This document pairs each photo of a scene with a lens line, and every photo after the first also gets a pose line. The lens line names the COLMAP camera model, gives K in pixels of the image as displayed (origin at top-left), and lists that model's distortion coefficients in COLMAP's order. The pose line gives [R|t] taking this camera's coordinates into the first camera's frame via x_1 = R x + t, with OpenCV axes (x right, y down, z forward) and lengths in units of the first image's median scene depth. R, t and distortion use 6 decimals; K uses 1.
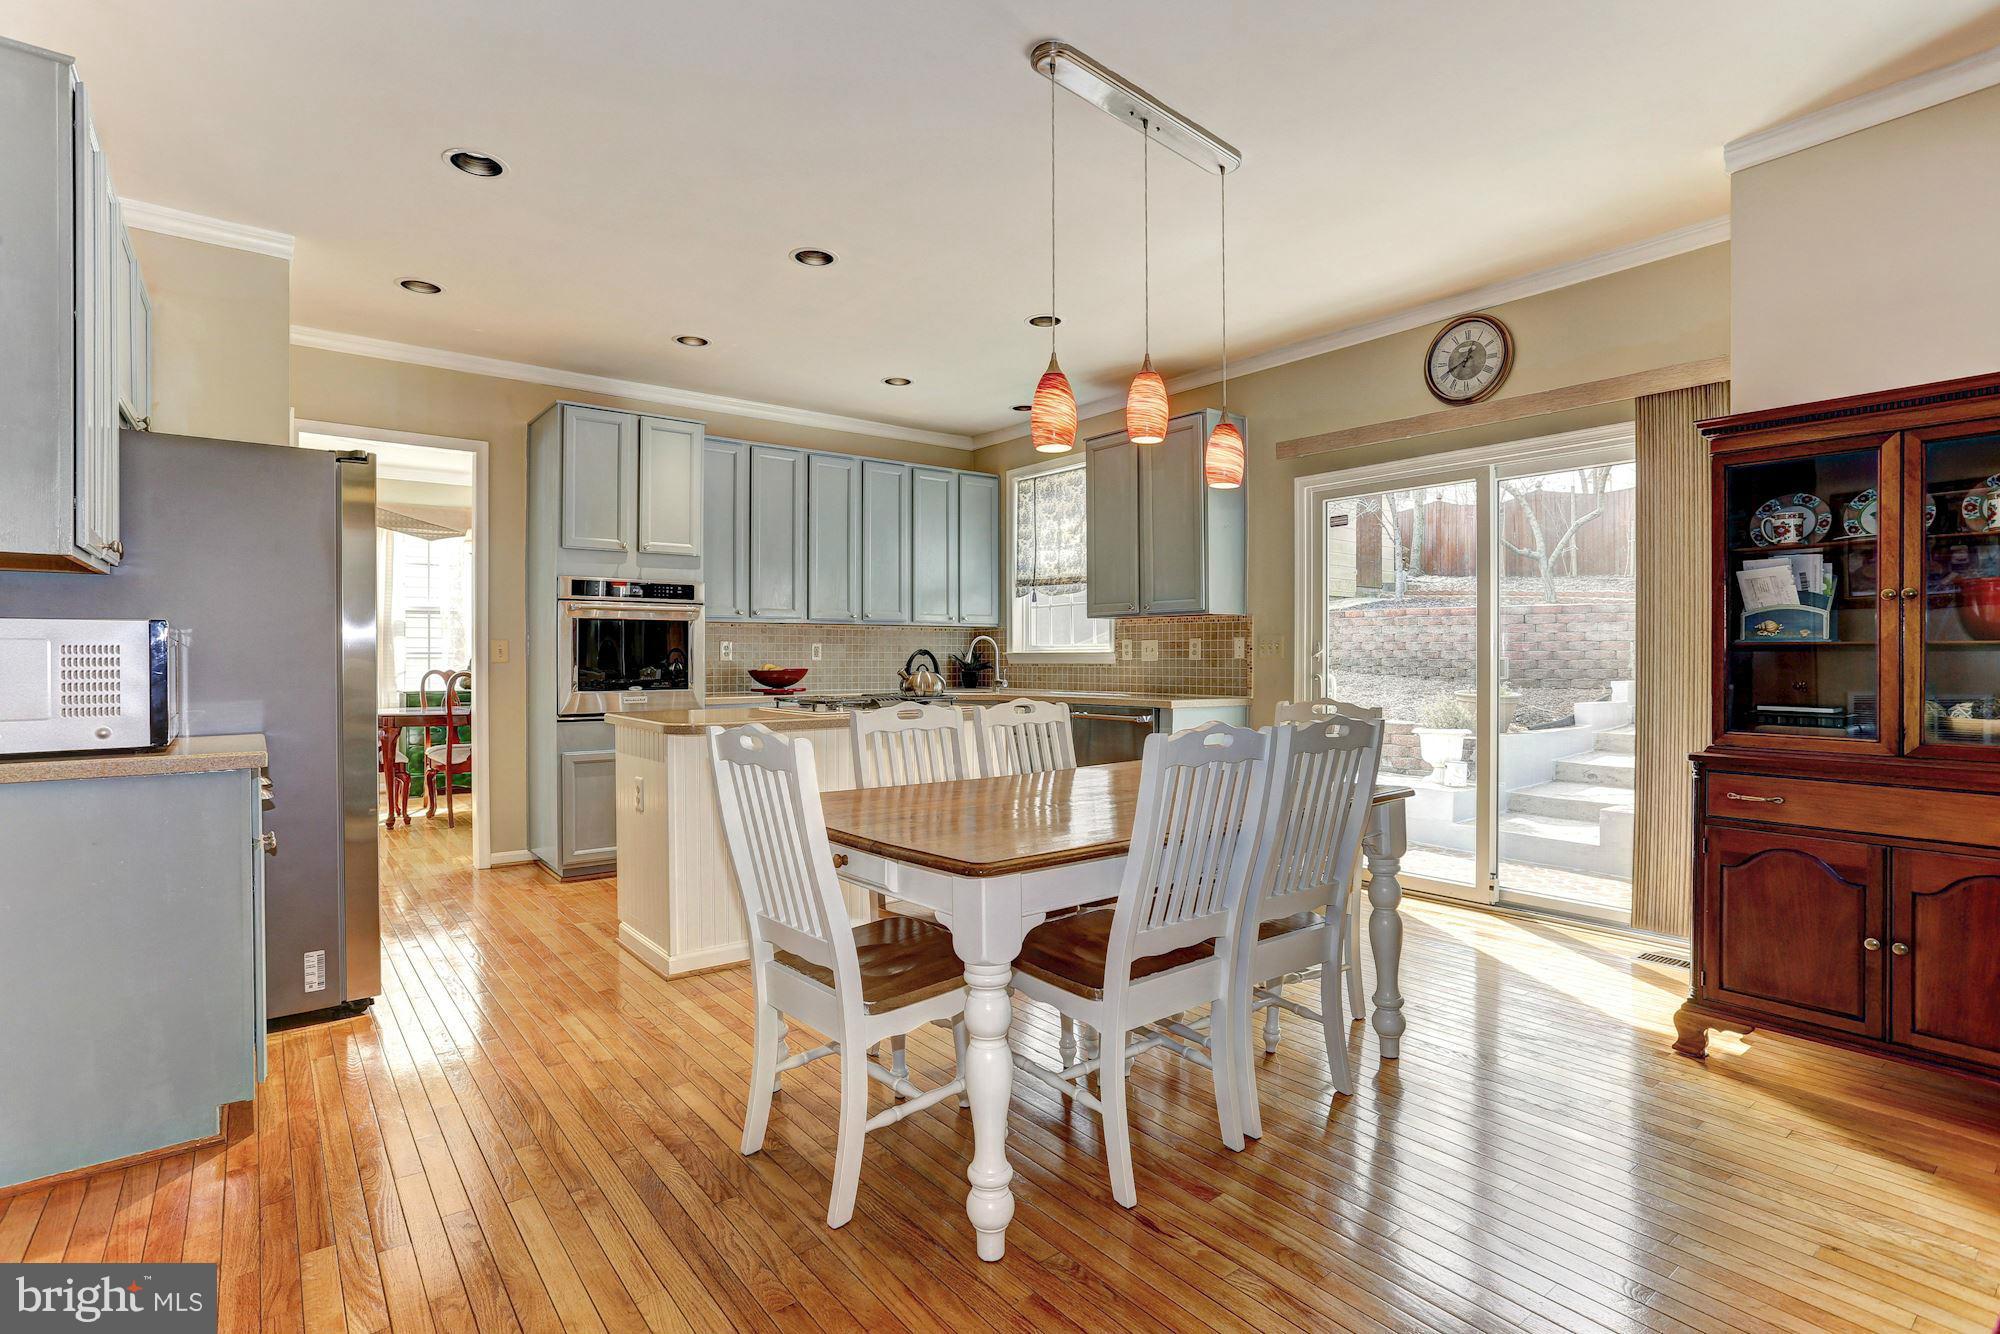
lens RADIAL K [[971.5, 0, 991.0], [0, 971.5, 656.1], [0, 0, 1]] dist [-0.058468, 0.033825]
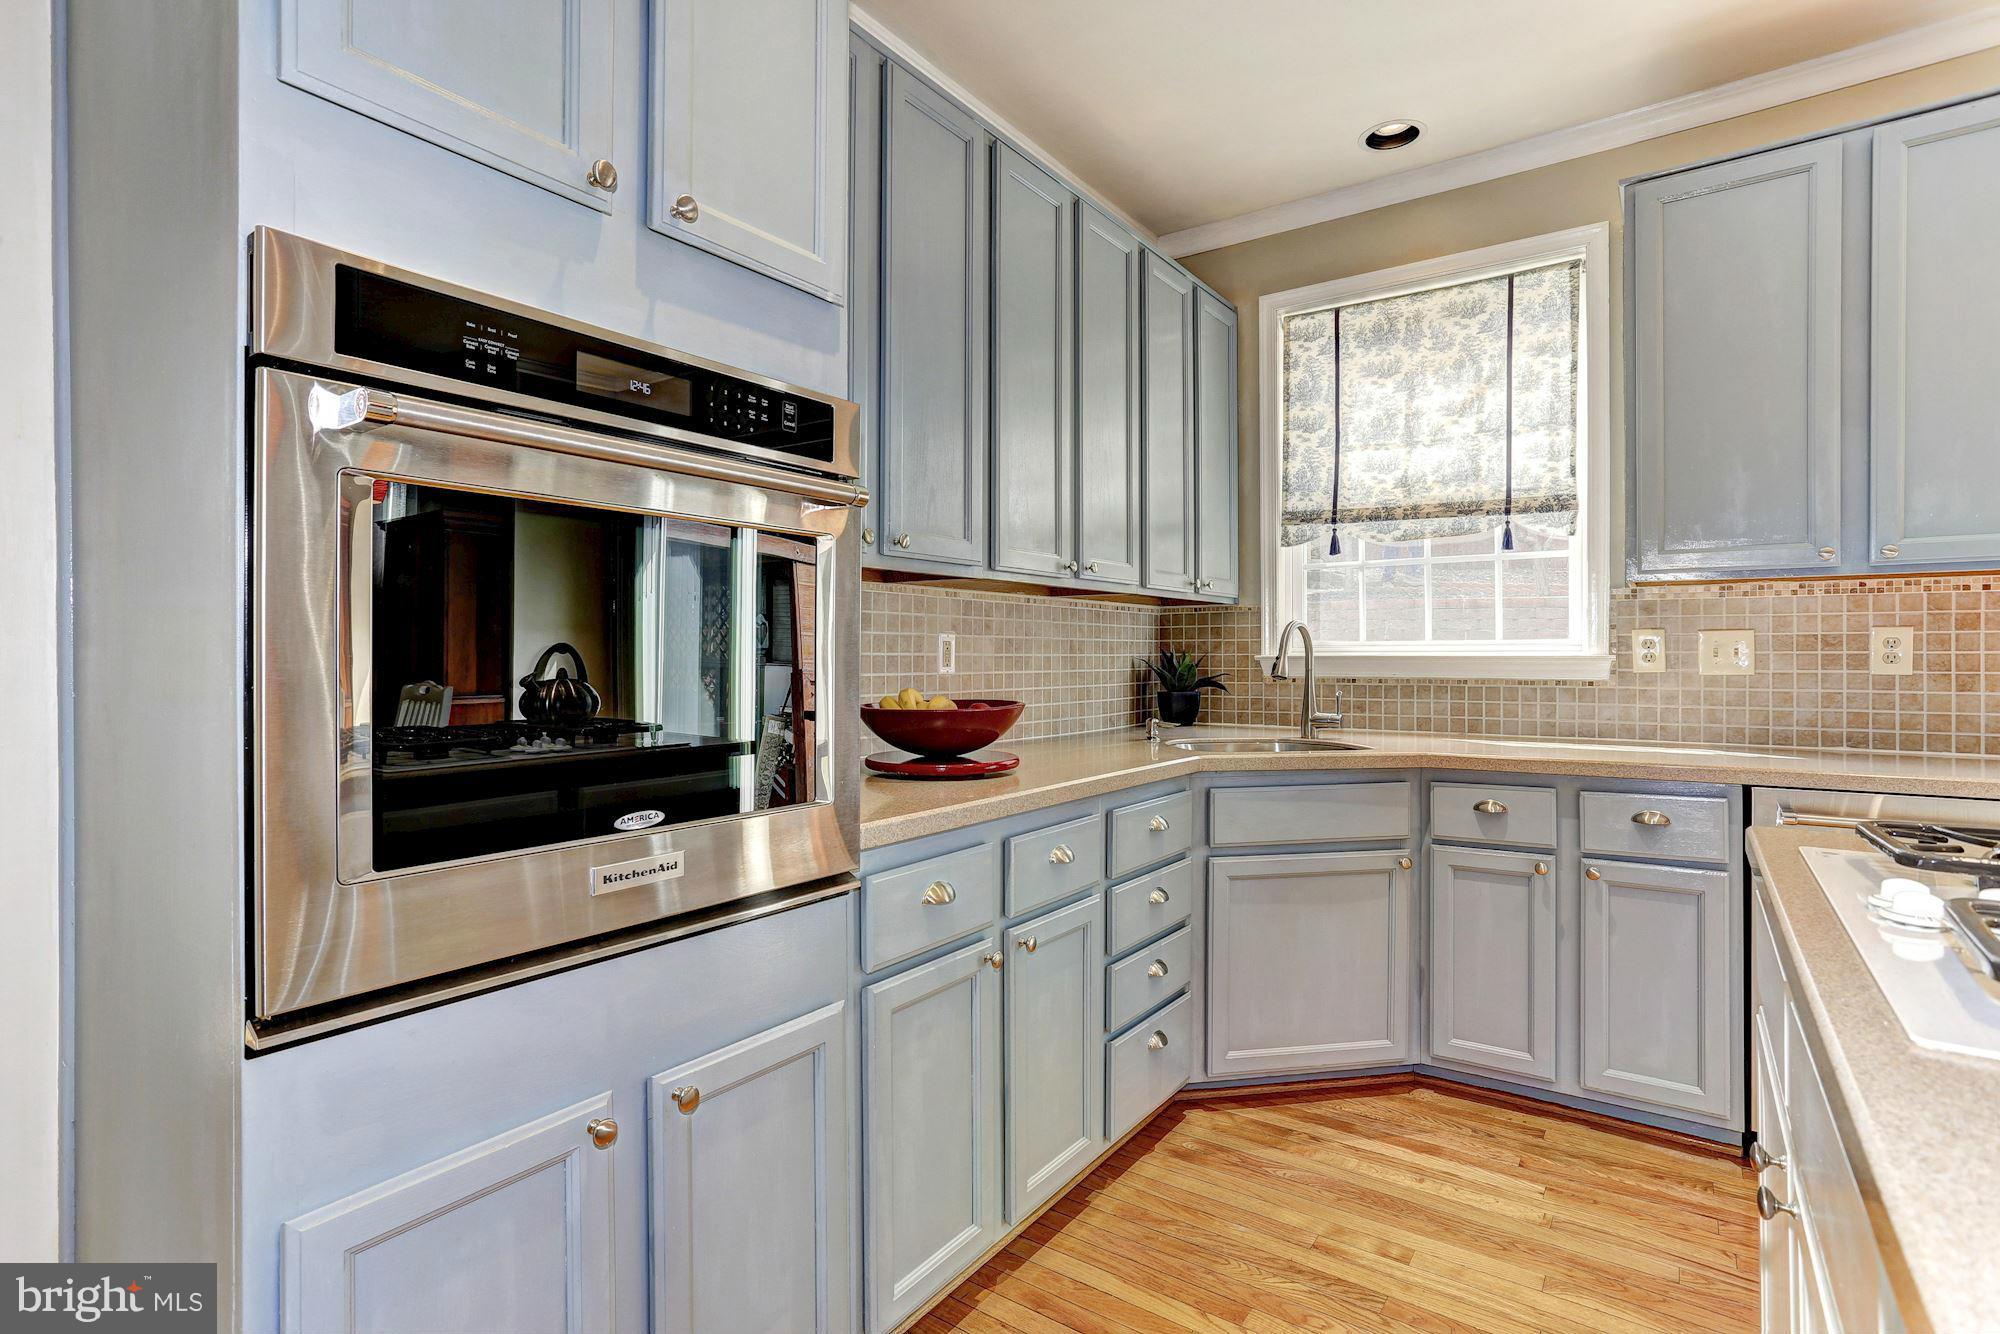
lens RADIAL K [[971.5, 0, 991.0], [0, 971.5, 656.1], [0, 0, 1]] dist [-0.058468, 0.033825]
pose [[0.961572, 0.000801, 0.274550, -0.275770], [-0.001216, 0.999998, 0.001340, -0.004042], [-0.274549, -0.001622, 0.961572, 0.596696]]
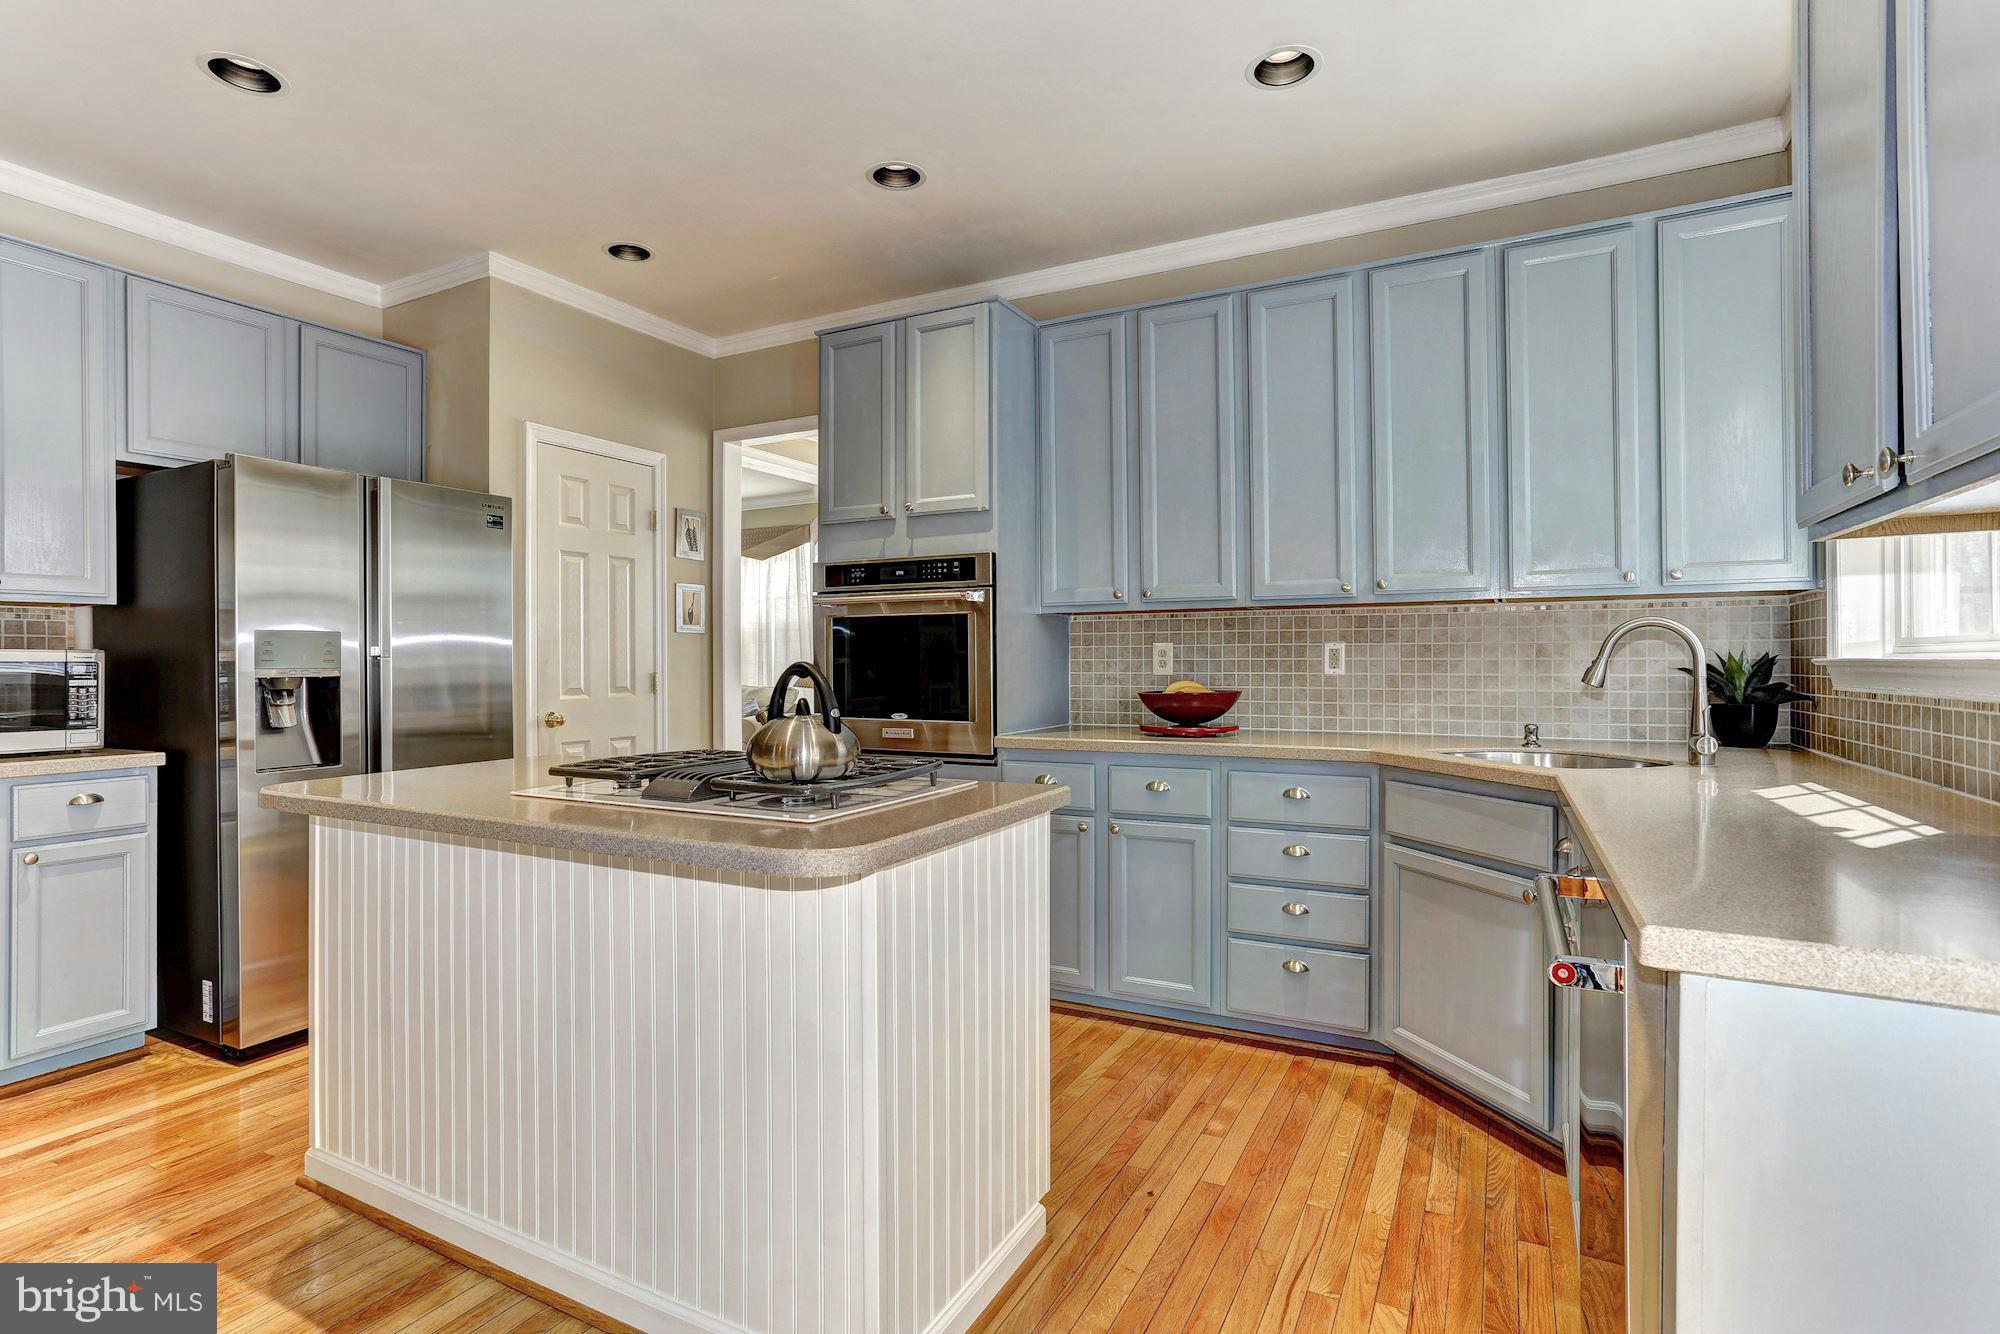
lens RADIAL K [[971.5, 0, 991.0], [0, 971.5, 656.1], [0, 0, 1]] dist [-0.058468, 0.033825]
pose [[0.410139, -0.002905, -0.912018, 0.227027], [0.005416, 0.999985, -0.000750, -0.006487], [0.912007, -0.004632, 0.410149, 0.610014]]
